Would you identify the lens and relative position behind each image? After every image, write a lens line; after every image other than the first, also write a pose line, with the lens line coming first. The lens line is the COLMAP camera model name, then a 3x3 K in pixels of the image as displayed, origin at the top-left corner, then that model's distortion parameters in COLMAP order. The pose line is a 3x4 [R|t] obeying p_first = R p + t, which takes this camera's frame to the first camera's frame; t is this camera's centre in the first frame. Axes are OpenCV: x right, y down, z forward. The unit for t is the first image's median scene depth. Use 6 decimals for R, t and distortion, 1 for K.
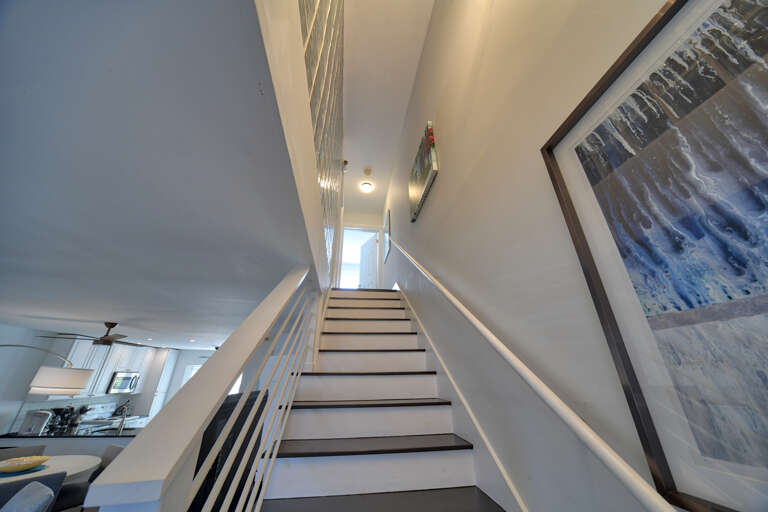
lens RADIAL K [[264.1, 0, 384.0], [0, 264.1, 256.0], [0, 0, 1]] dist [-0.000347, -0.000059]
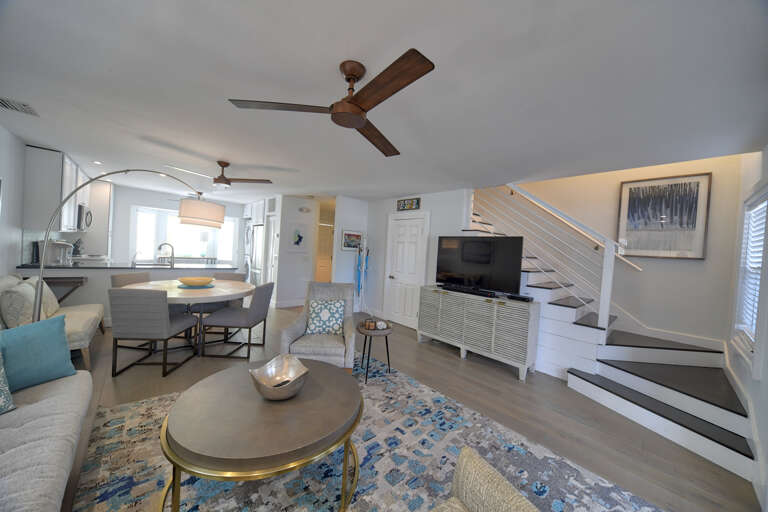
lens RADIAL K [[264.1, 0, 384.0], [0, 264.1, 256.0], [0, 0, 1]] dist [-0.000347, -0.000059]
pose [[0.820286, 0.042931, 0.570340, -0.756737], [-0.293784, 0.887205, 0.355750, 0.030575], [-0.490736, -0.459374, 0.740374, -0.103621]]
